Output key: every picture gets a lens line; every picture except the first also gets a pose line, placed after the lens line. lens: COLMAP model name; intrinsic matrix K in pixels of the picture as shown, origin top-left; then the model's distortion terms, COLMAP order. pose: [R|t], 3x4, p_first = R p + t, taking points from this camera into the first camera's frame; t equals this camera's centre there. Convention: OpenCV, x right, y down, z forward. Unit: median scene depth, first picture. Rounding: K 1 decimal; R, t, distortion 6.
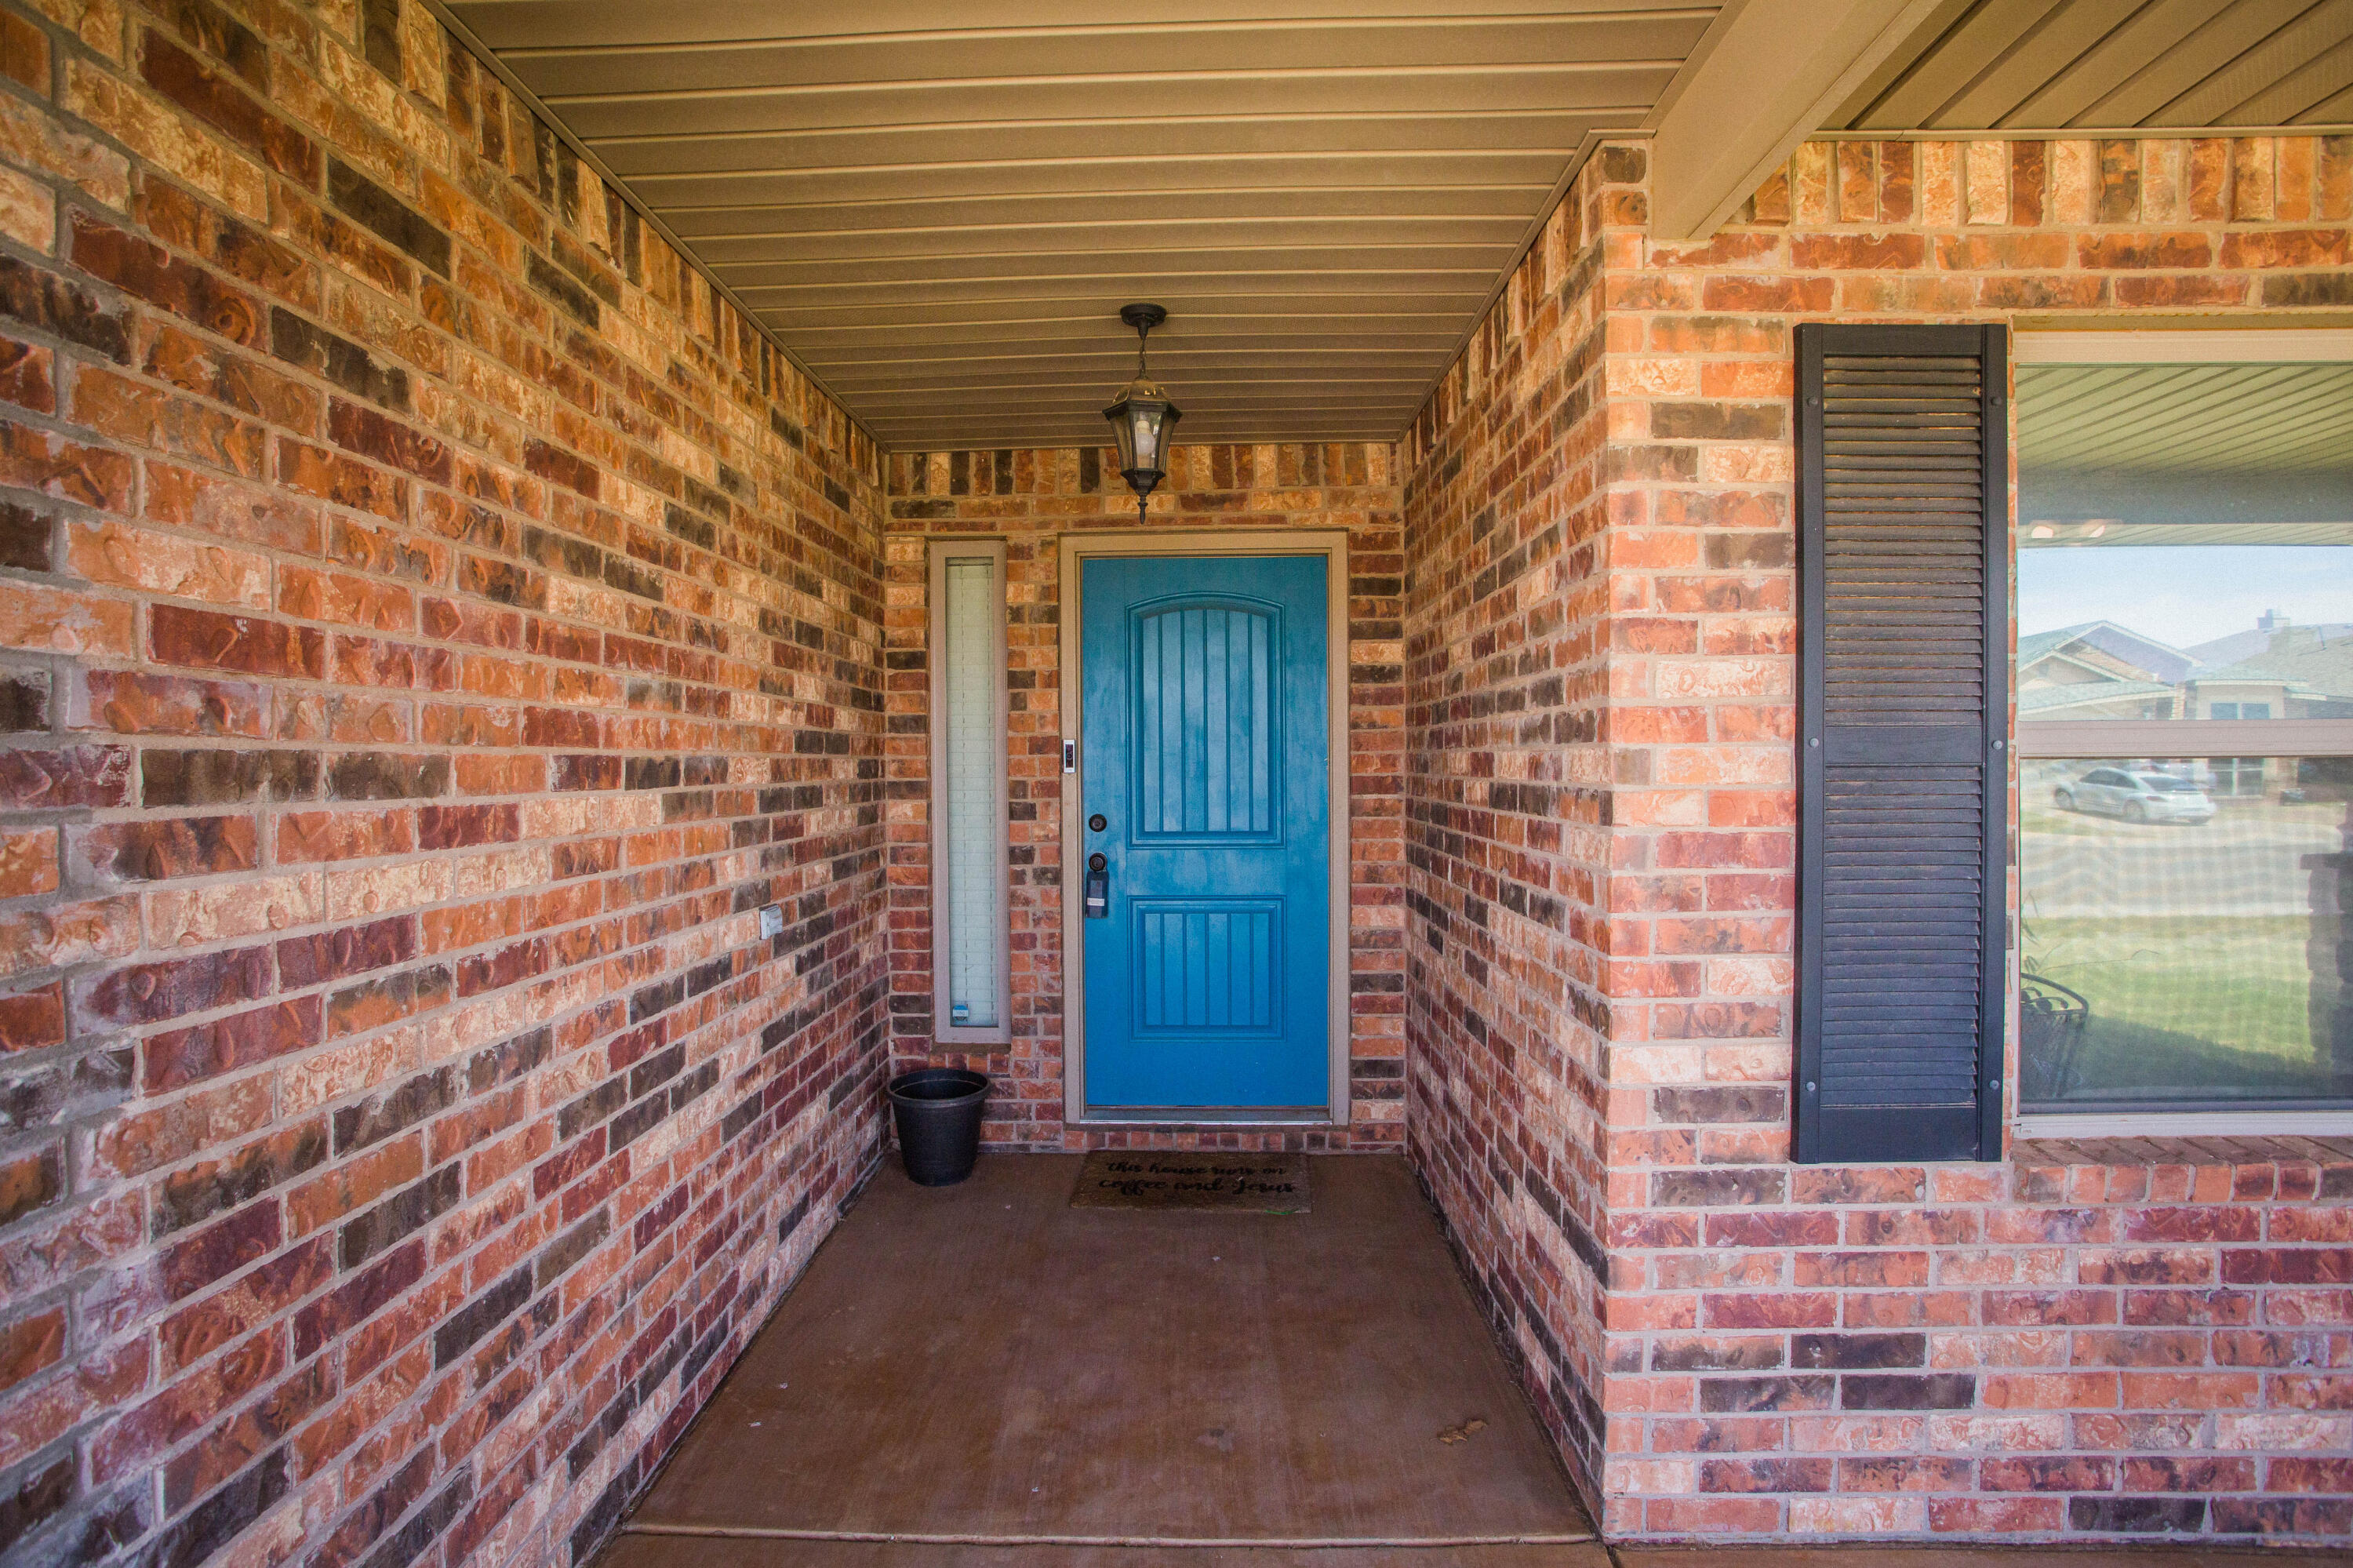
lens RADIAL K [[1135.1, 0, 1176.3], [0, 1135.1, 776.2], [0, 0, 1]] dist [-0.058957, 0.022110]
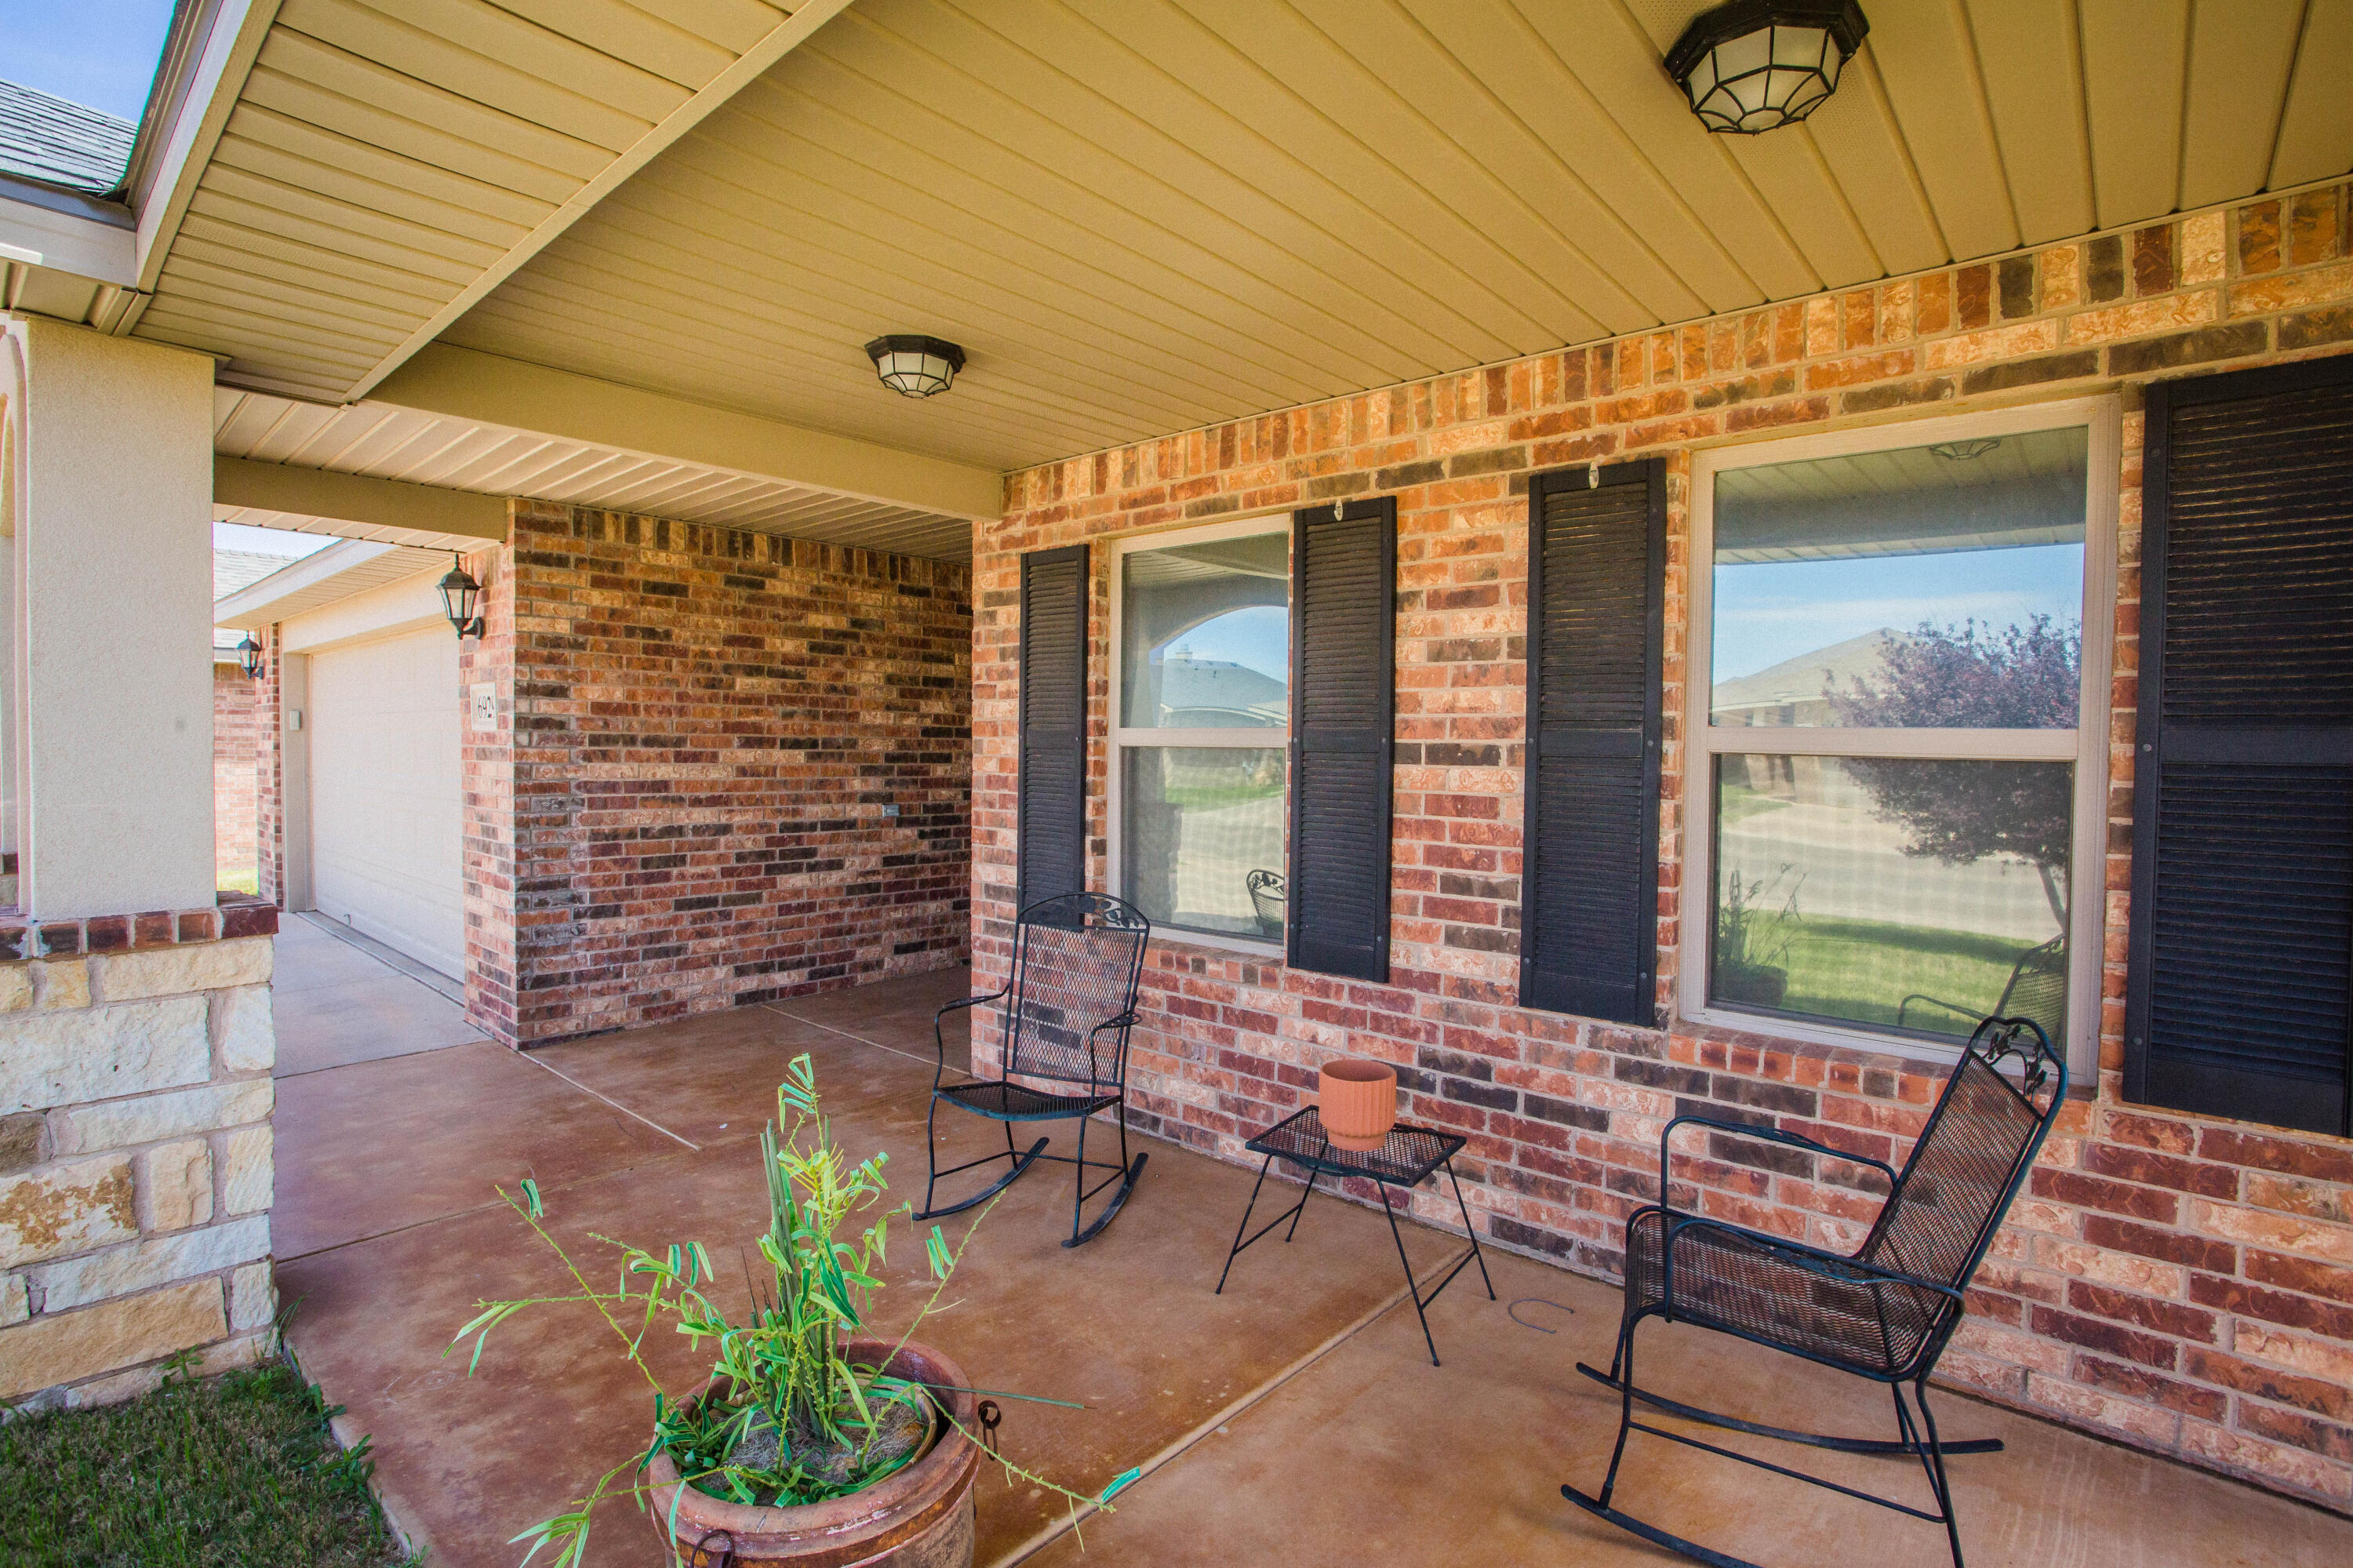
lens RADIAL K [[1135.1, 0, 1154.6], [0, 1135.1, 773.8], [0, 0, 1]] dist [-0.058957, 0.022110]
pose [[0.756138, 0.033548, -0.653551, 2.225603], [-0.026983, 0.999434, 0.020085, -0.009040], [0.653855, 0.002448, 0.756616, -0.564280]]
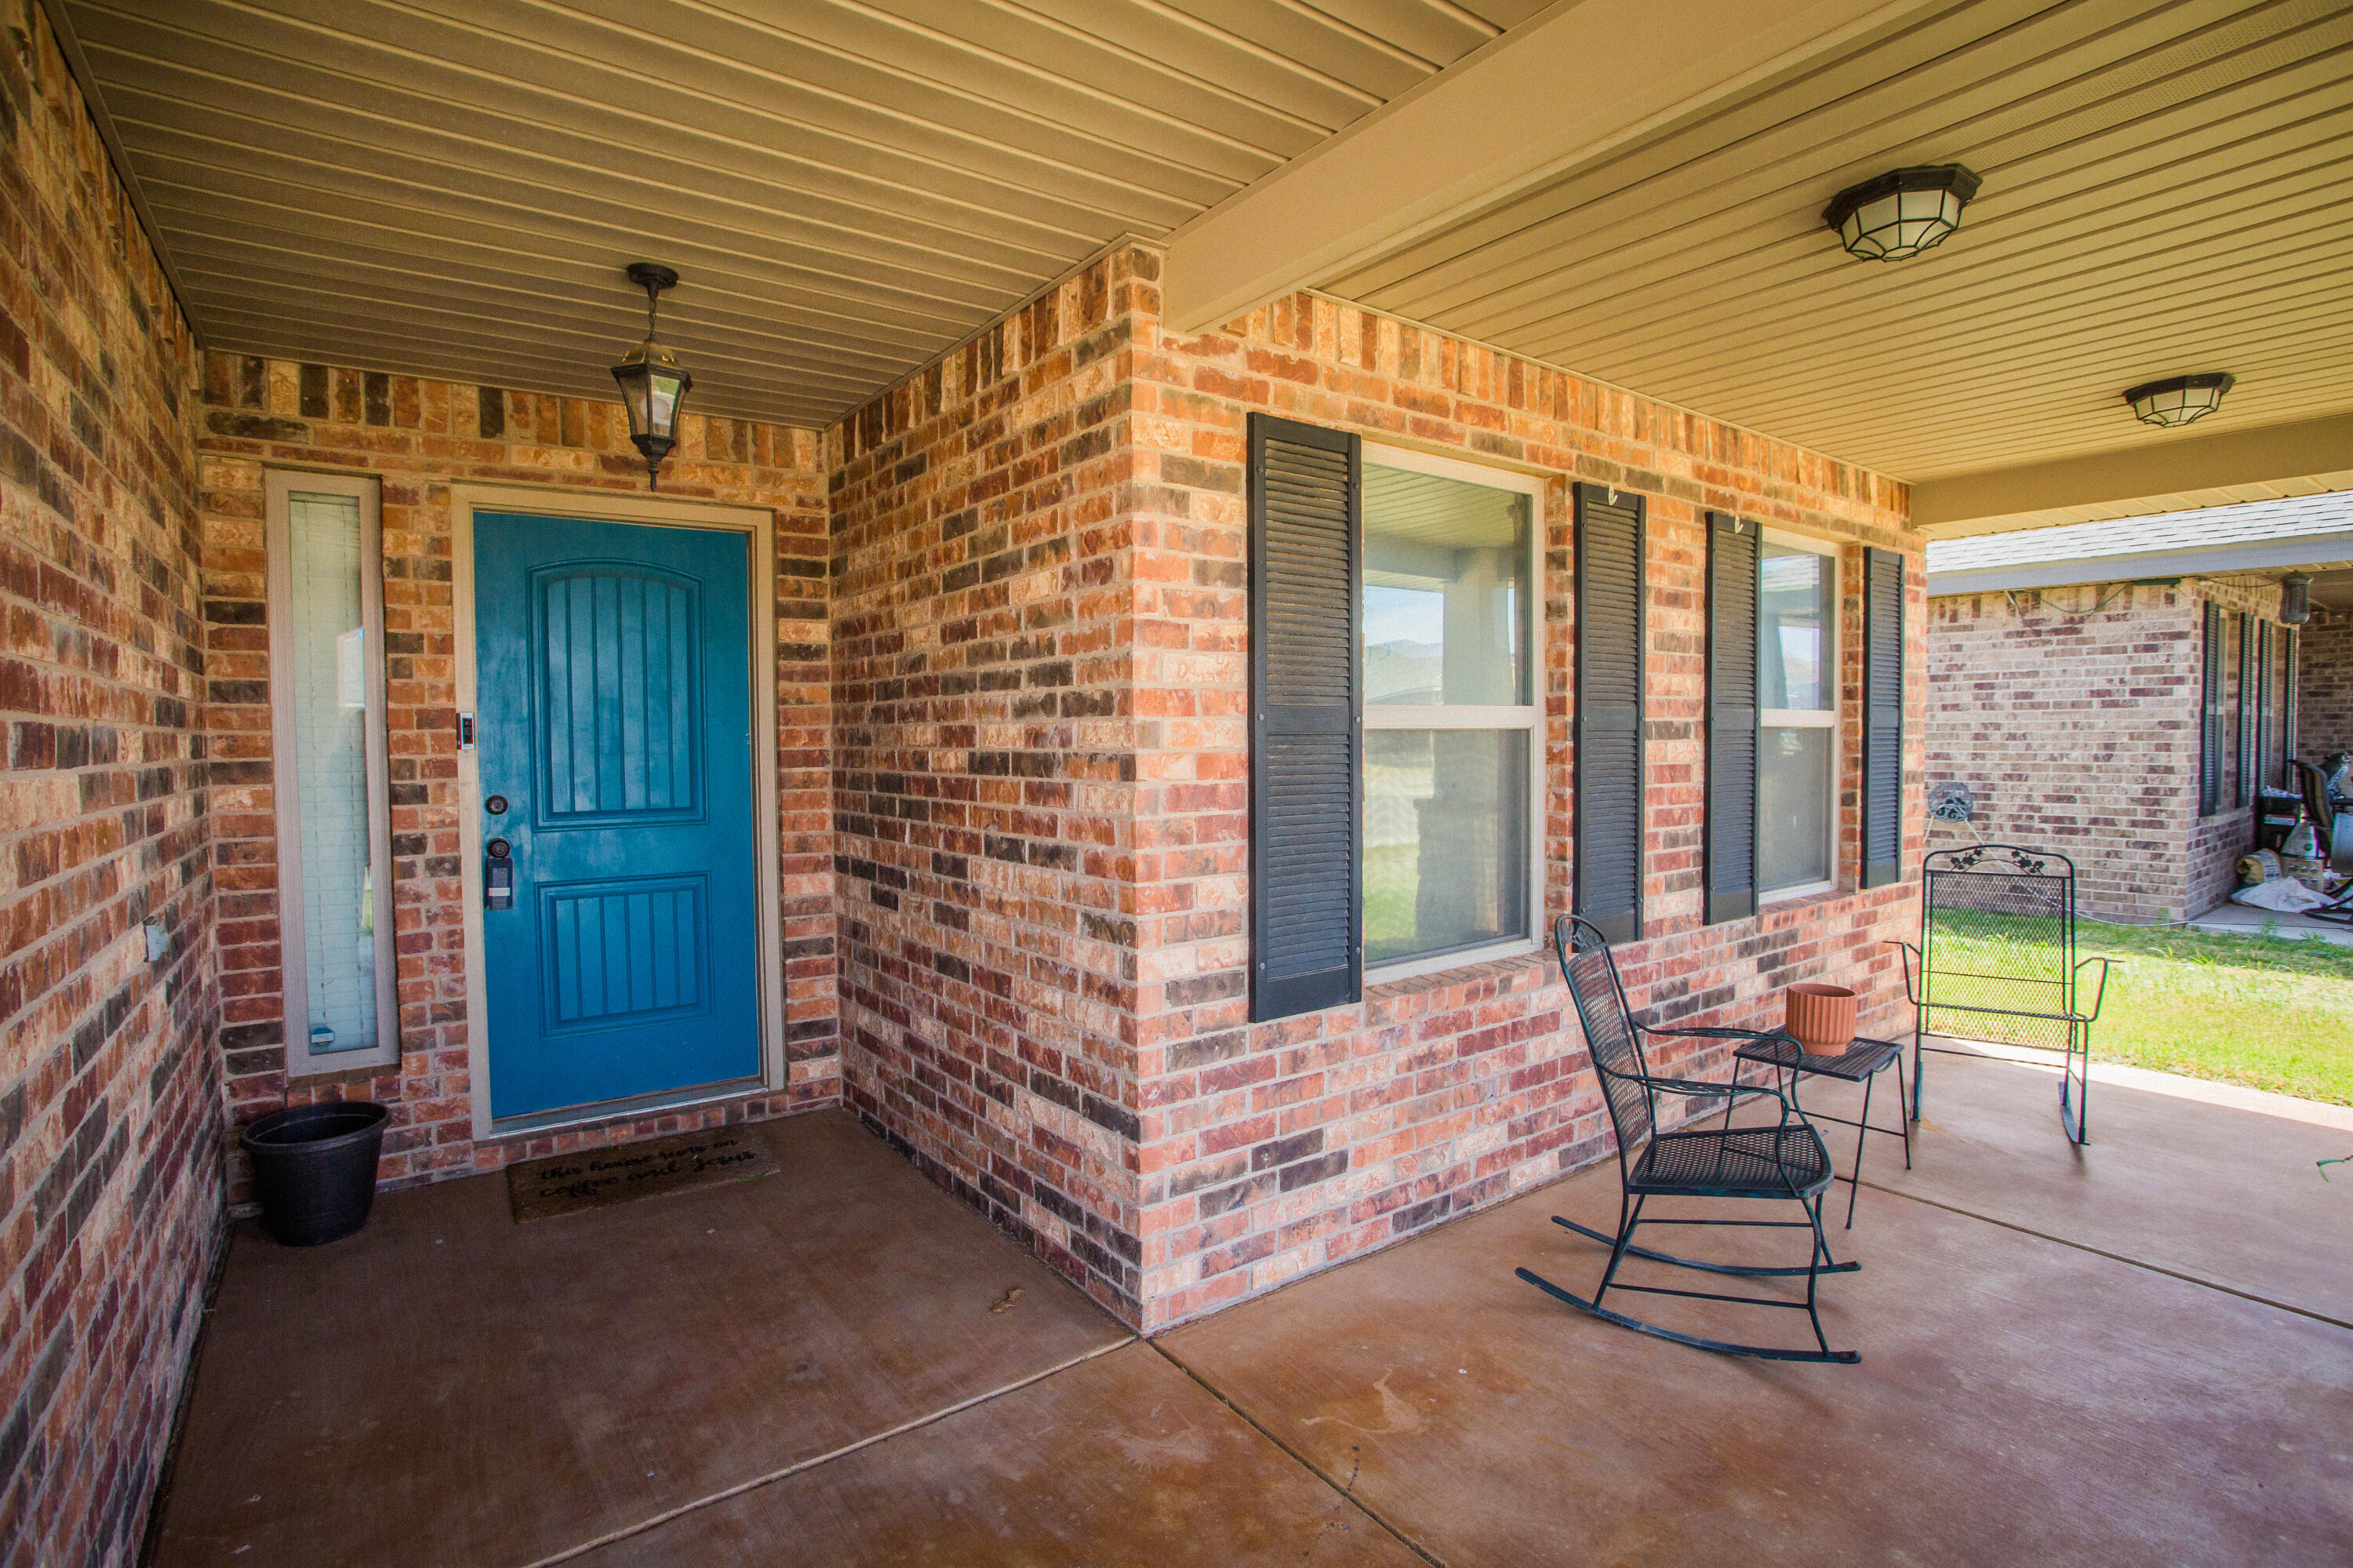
lens RADIAL K [[1123.3, 0, 1162.0], [0, 1123.3, 774.1], [0, 0, 1]] dist [-0.055451, 0.012419]
pose [[0.798386, -0.021758, 0.601753, -0.353886], [0.011920, 0.999722, 0.020332, 0.009937], [-0.602029, -0.009060, 0.798423, -0.038217]]
